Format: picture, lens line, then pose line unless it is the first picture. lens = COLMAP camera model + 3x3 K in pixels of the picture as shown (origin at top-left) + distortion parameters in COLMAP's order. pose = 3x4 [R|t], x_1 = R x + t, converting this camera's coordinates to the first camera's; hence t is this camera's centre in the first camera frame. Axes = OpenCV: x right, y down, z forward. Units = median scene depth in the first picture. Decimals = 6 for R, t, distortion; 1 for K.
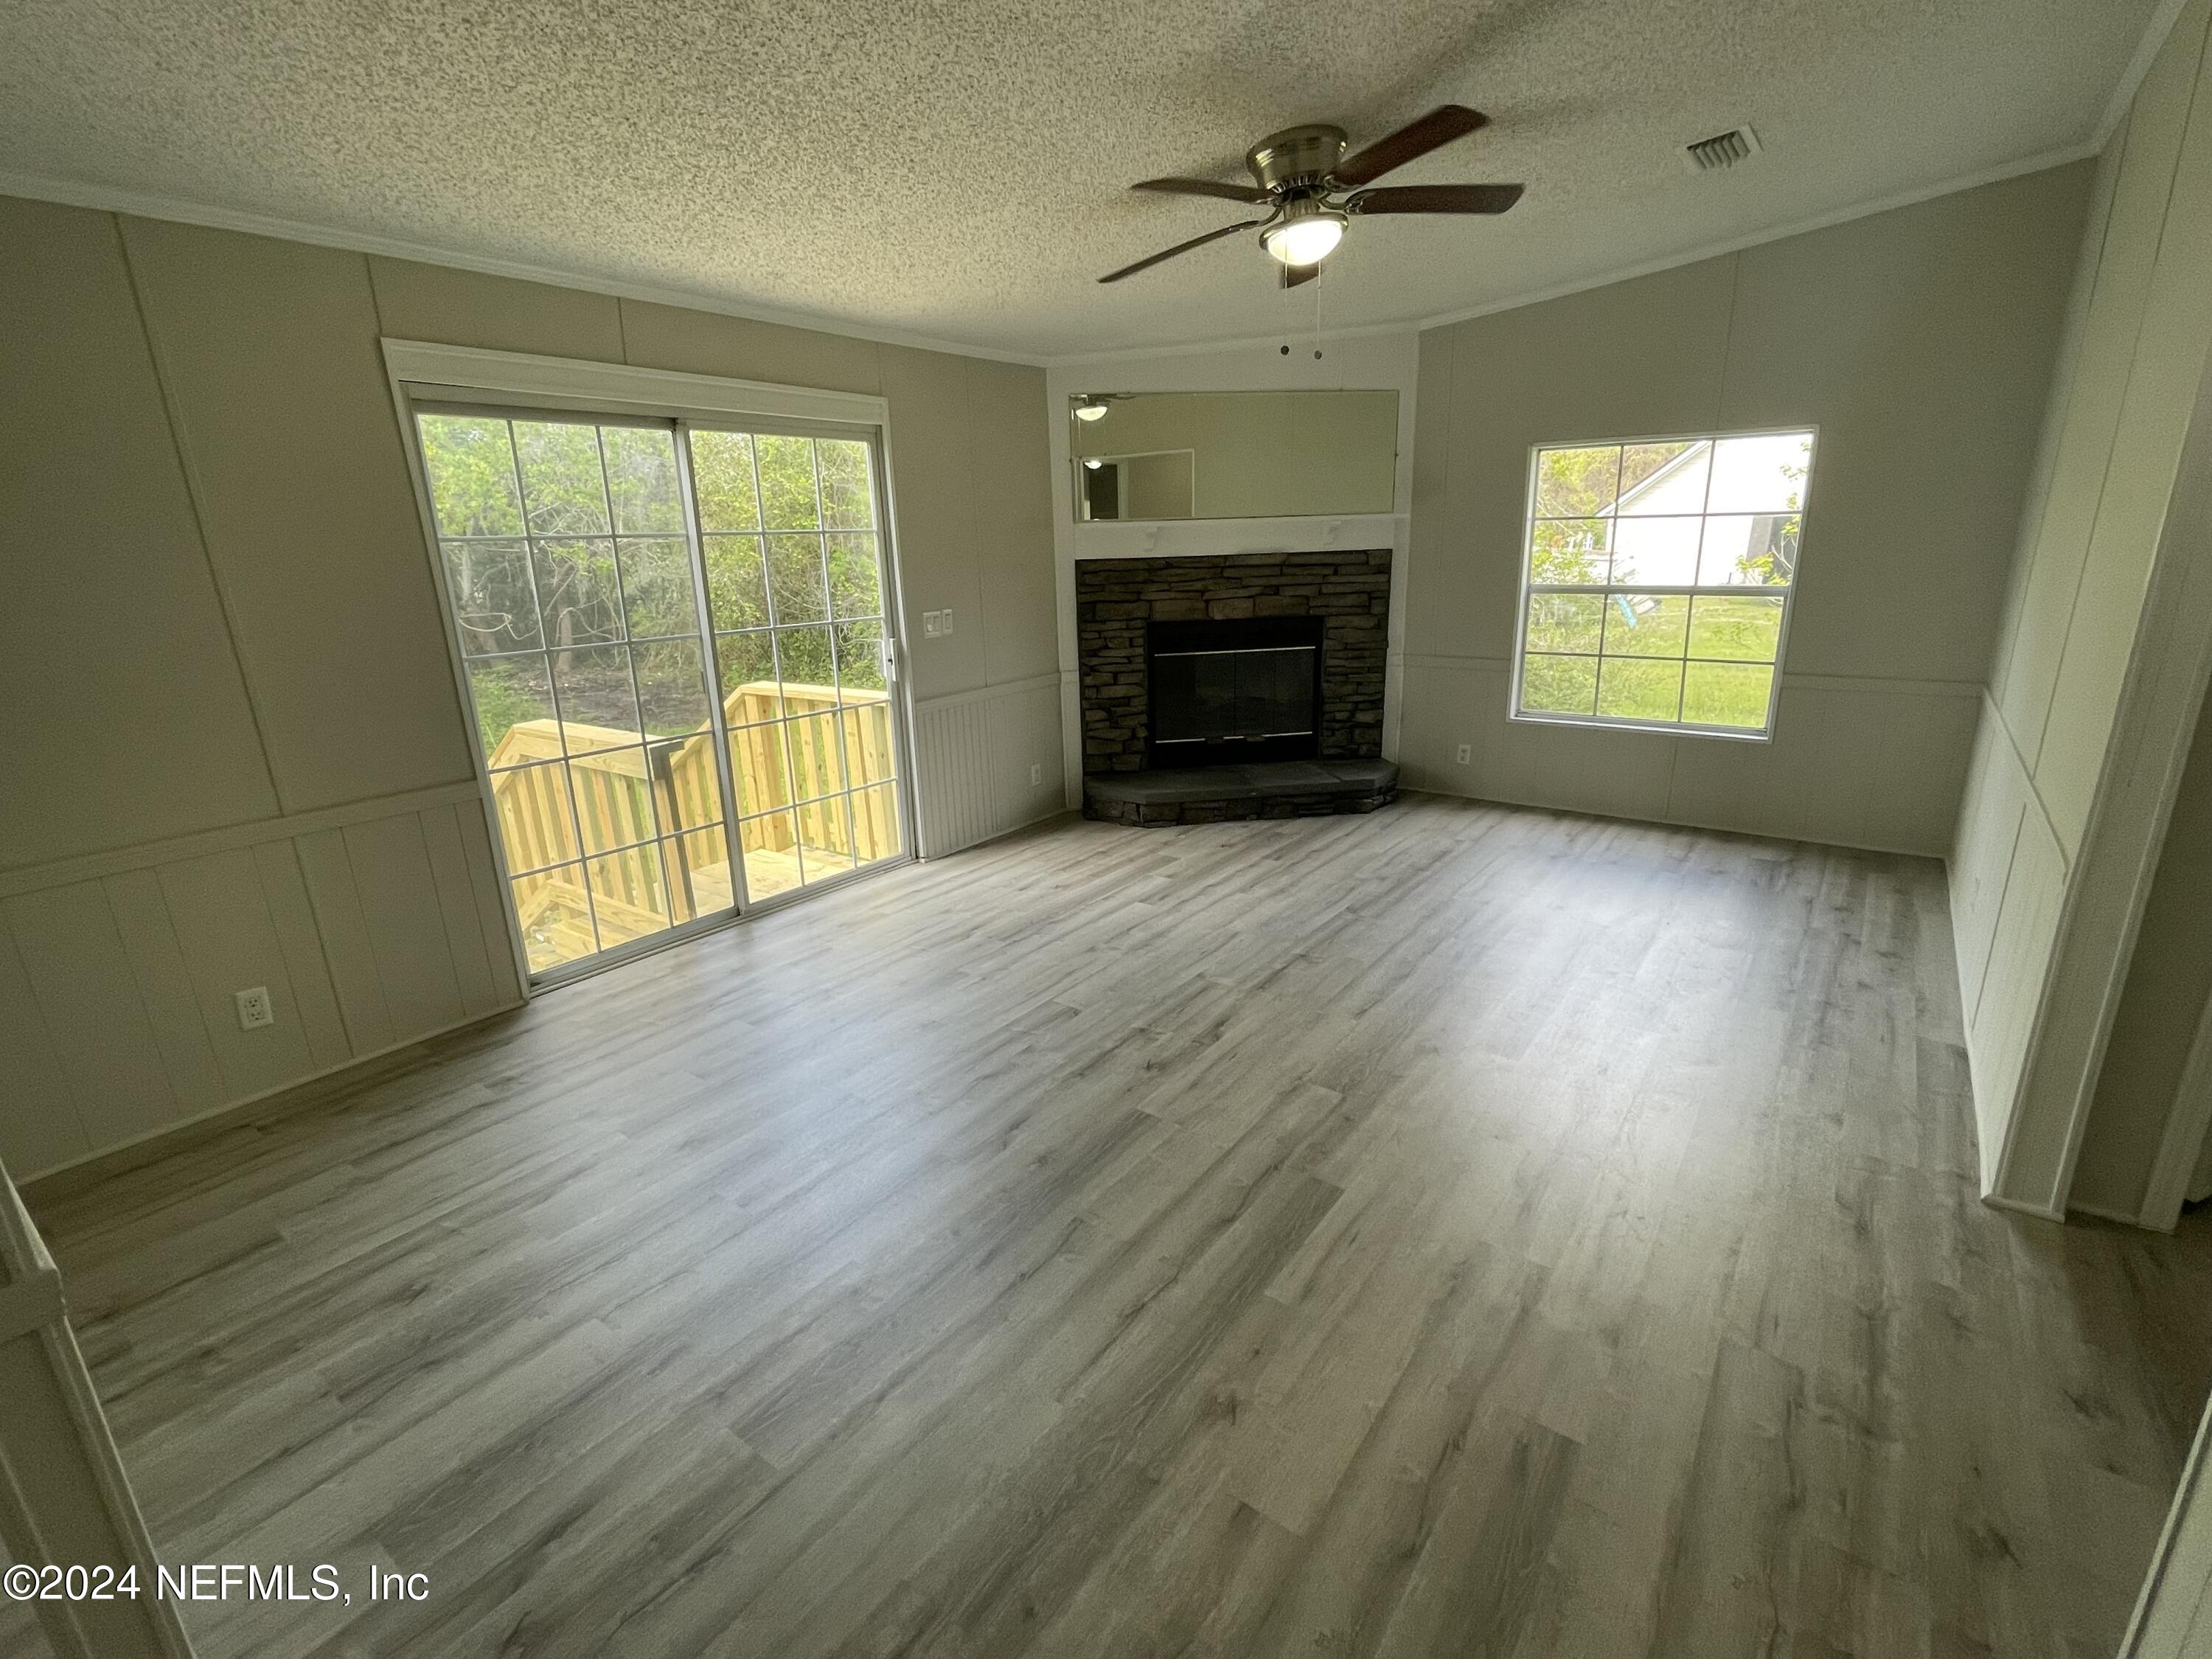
lens RADIAL K [[1018.2, 0, 1110.1], [0, 1018.2, 832.4], [0, 0, 1]] dist [-0.005334, 0.001866]
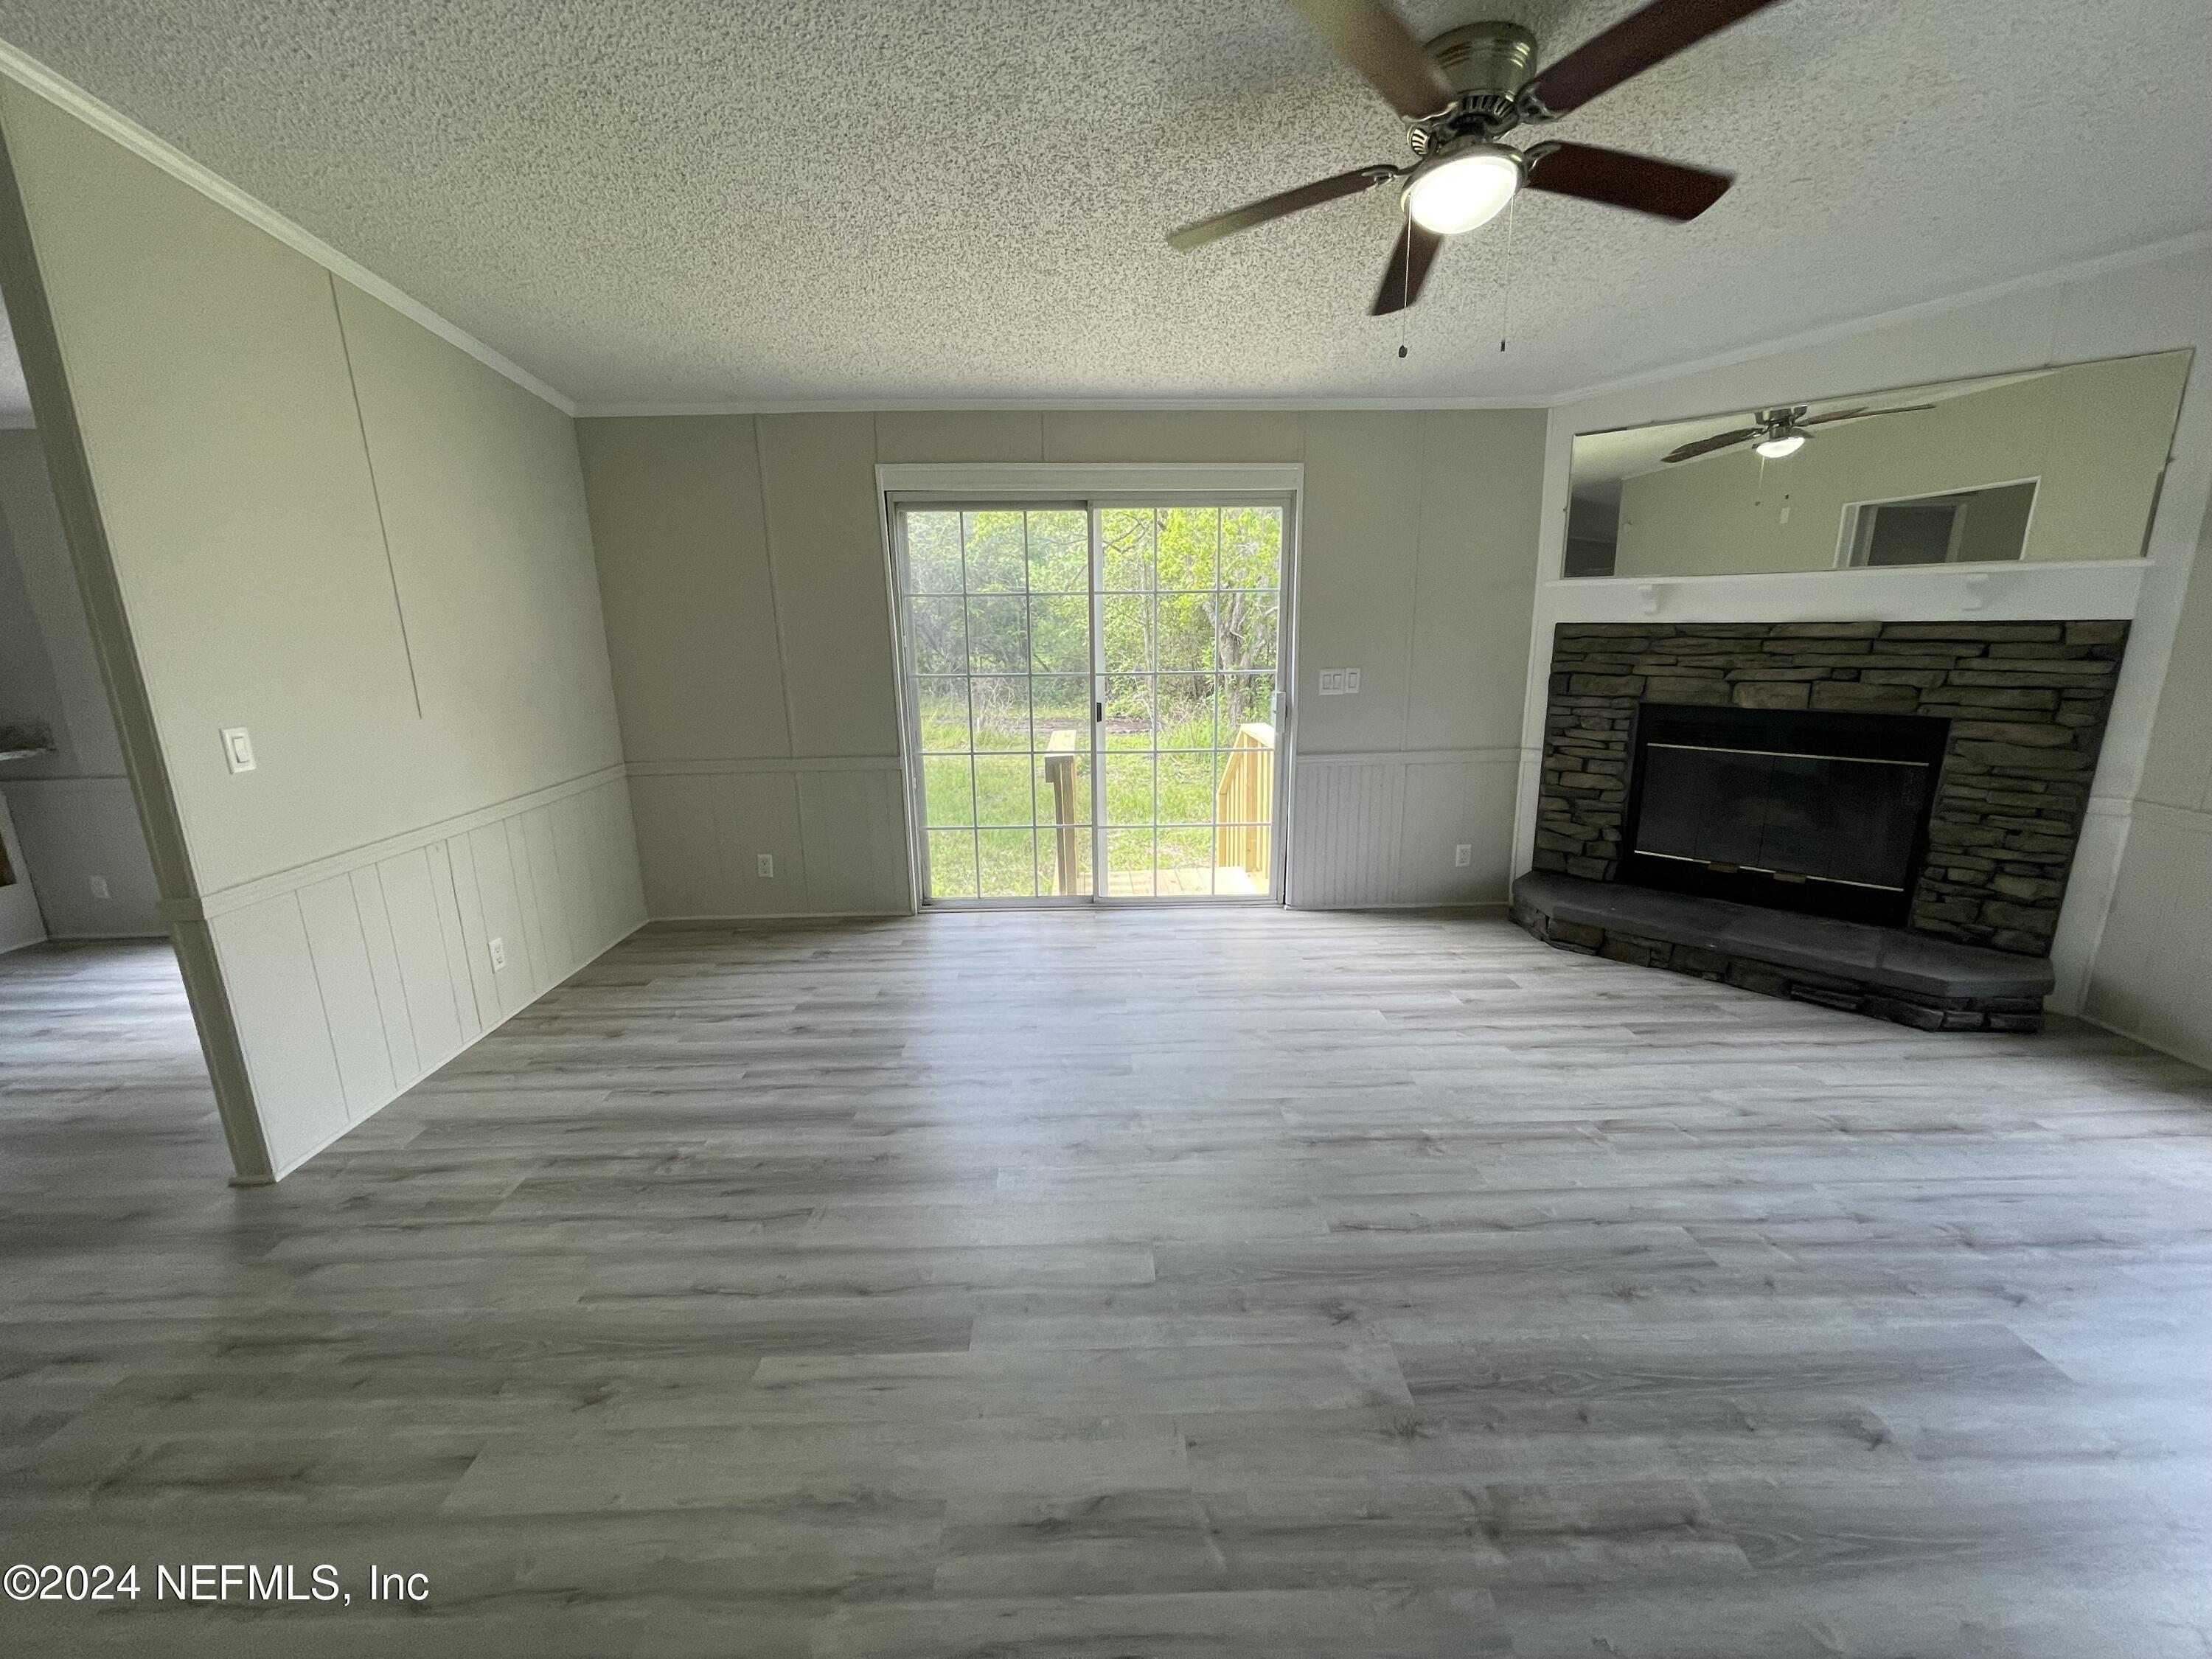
lens RADIAL K [[896.4, 0, 1103.5], [0, 896.4, 833.5], [0, 0, 1]] dist [-0.004299, -0.001121]
pose [[0.611327, 0.203316, -0.764815, 0.344876], [-0.225367, 0.971144, 0.078027, -0.066885], [0.758610, 0.124664, 0.639507, 0.243495]]
